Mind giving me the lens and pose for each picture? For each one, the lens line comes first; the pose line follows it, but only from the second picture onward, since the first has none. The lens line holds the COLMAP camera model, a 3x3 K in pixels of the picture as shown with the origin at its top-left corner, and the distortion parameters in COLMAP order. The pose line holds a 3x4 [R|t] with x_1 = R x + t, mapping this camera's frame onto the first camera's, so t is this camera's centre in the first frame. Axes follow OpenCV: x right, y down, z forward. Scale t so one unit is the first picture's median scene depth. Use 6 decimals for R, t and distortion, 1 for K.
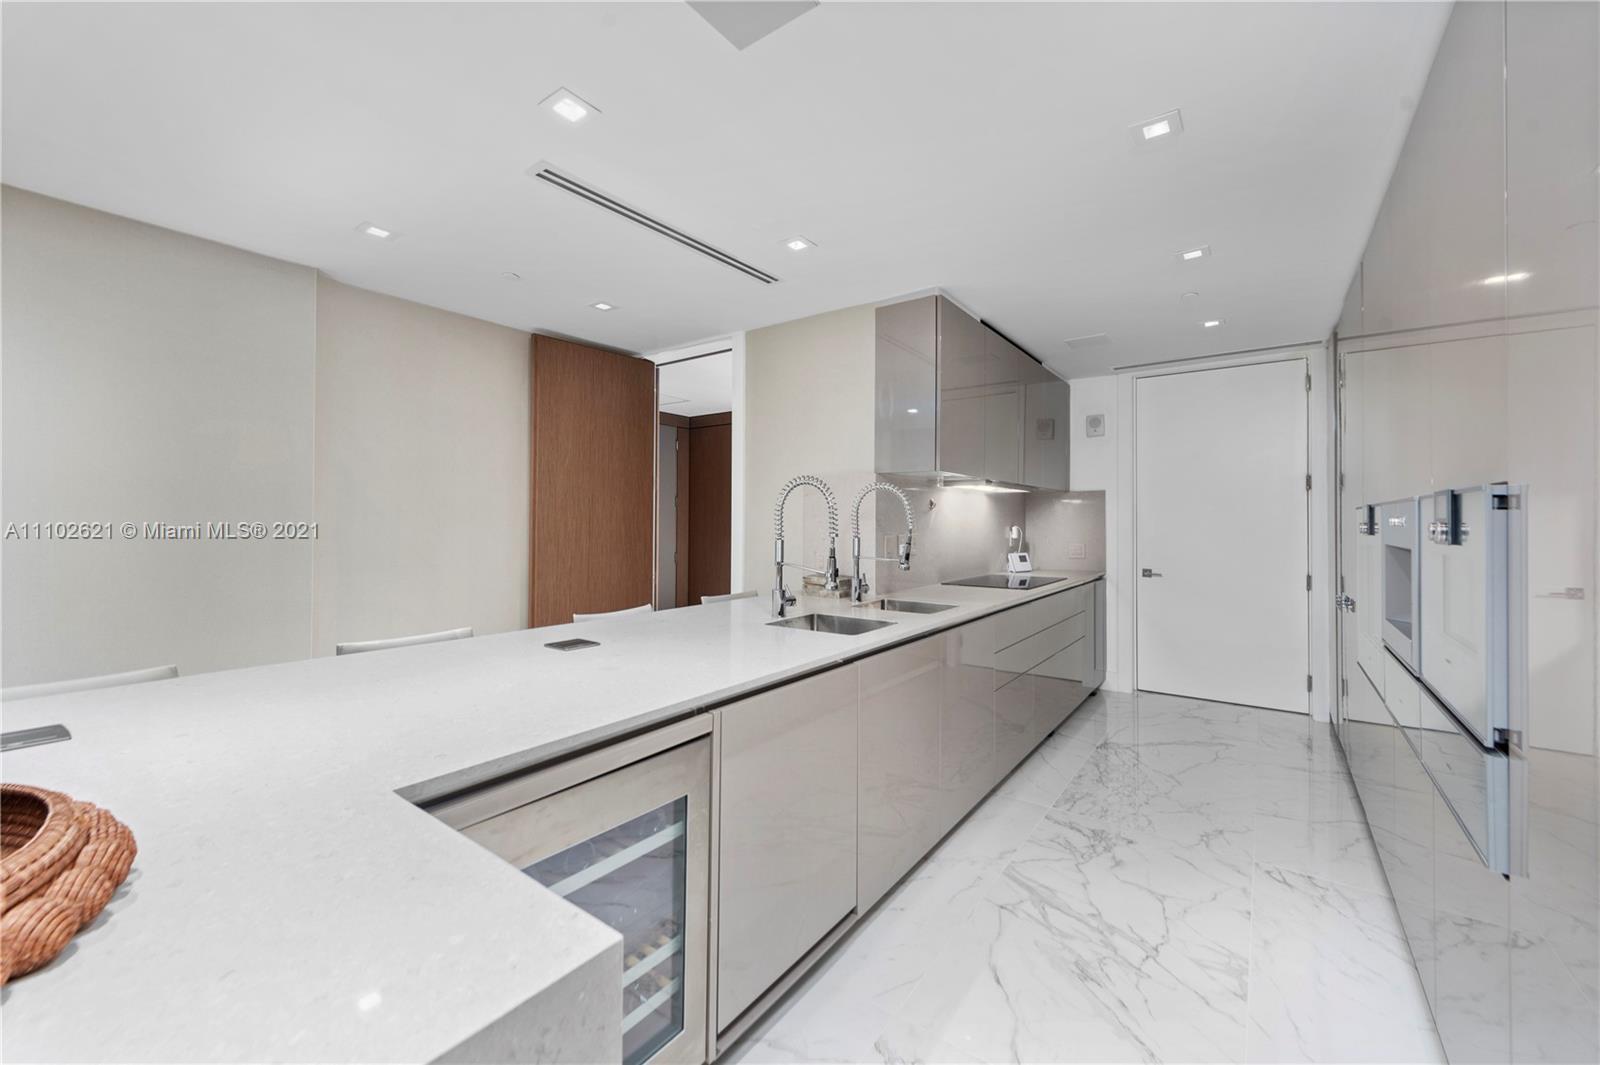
lens RADIAL K [[632.2, 0, 800.0], [0, 632.2, 532.5], [0, 0, 1]] dist [-0.000480, -0.000333]
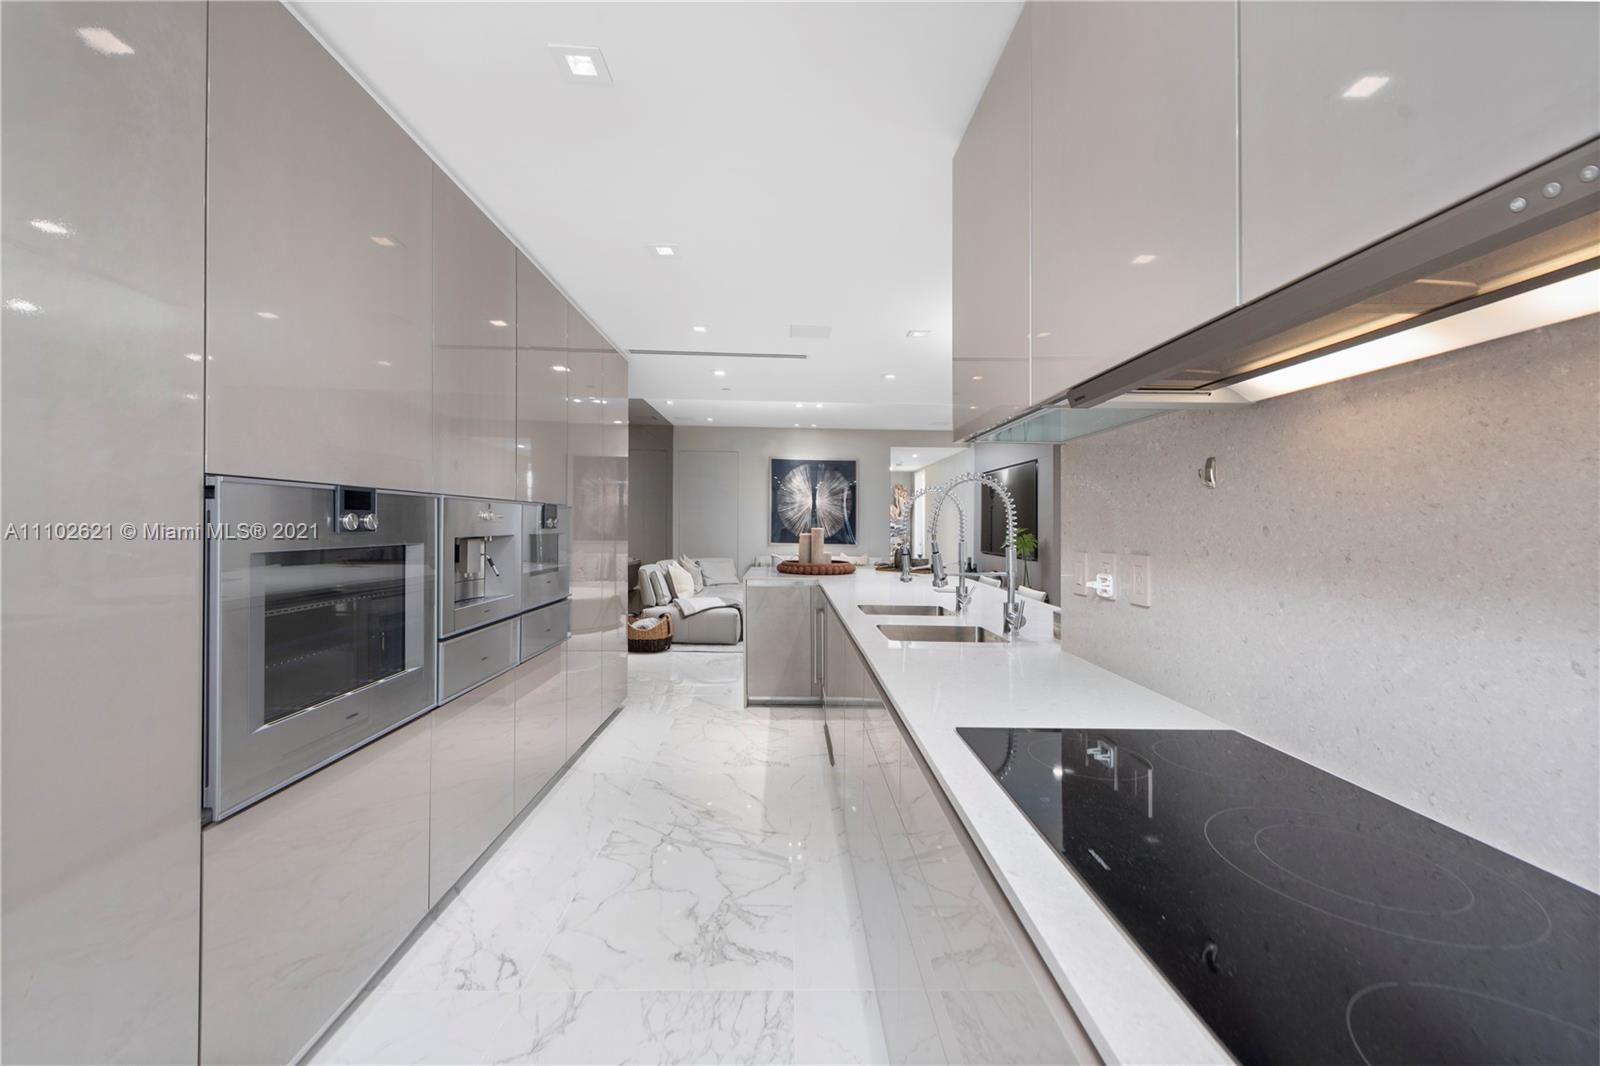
lens RADIAL K [[628.7, 0, 799.4], [0, 628.7, 523.0], [0, 0, 1]] dist [0.000198, 0.000365]
pose [[-0.791542, -0.017685, -0.610859, 1.037314], [-0.029190, 0.999534, 0.008886, -0.024753], [0.610418, 0.024865, -0.791689, 1.980335]]
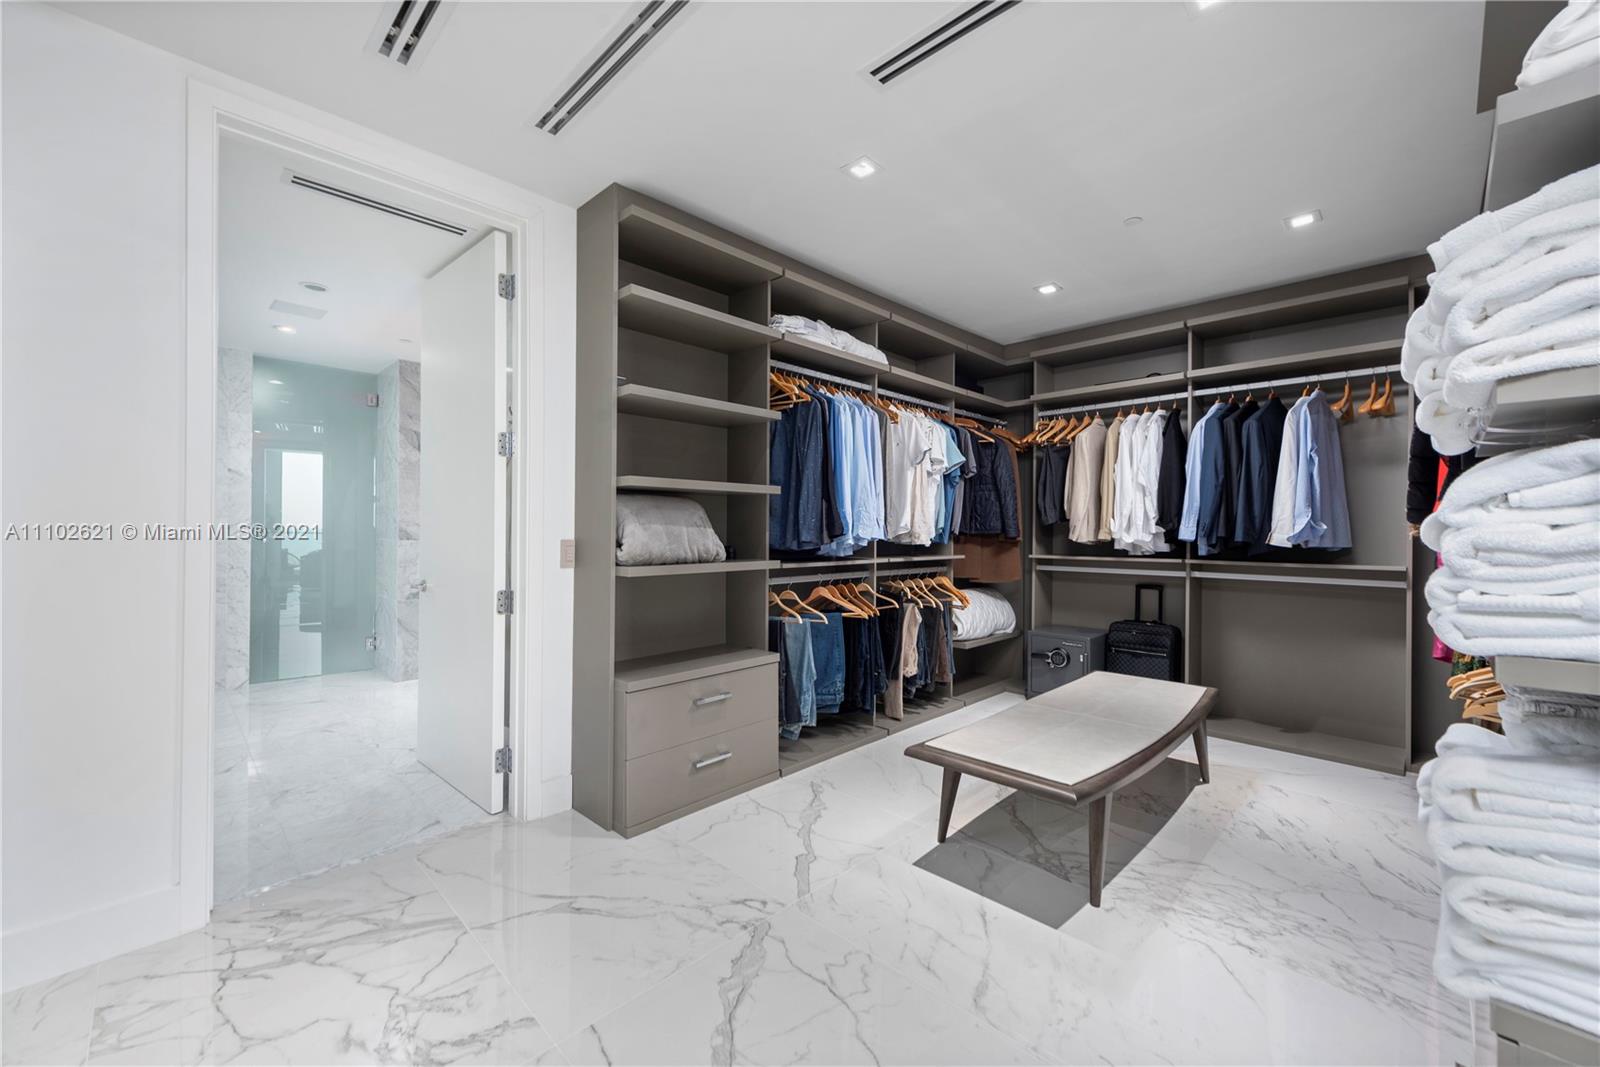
lens RADIAL K [[628.7, 0, 799.4], [0, 628.7, 523.5], [0, 0, 1]] dist [0.000198, 0.000365]
pose [[-0.139926, -0.017617, -0.990005, 1.177000], [-0.026889, 0.999541, -0.013987, 0.029031], [0.989797, 0.024663, -0.140336, 1.686858]]
